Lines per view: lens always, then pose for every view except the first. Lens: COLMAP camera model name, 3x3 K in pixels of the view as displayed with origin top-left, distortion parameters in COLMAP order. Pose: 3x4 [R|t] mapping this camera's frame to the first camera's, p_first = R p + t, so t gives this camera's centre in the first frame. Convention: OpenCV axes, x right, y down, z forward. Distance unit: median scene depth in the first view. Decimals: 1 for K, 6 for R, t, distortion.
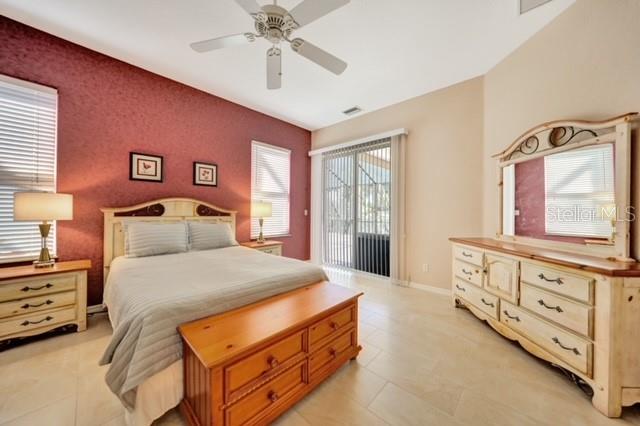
lens RADIAL K [[220.7, 0, 320.1], [0, 220.7, 211.3], [0, 0, 1]] dist [-0.027830, 0.006080]
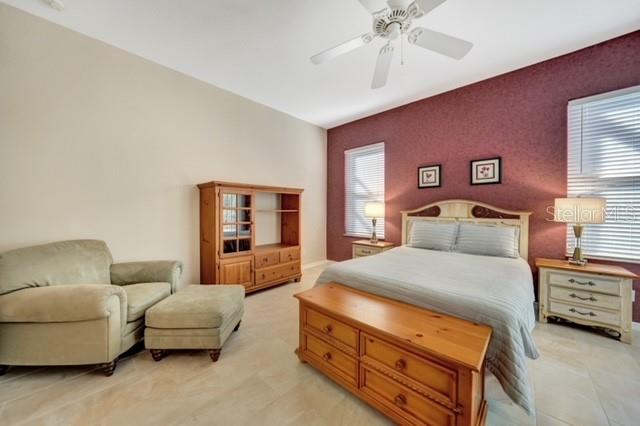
lens RADIAL K [[220.7, 0, 320.1], [0, 220.7, 211.3], [0, 0, 1]] dist [-0.027830, 0.006080]
pose [[-0.000545, -0.003888, -0.999992, 0.396185], [-0.005301, 0.999978, -0.003885, 0.001355], [0.999986, 0.005299, -0.000566, 0.354271]]
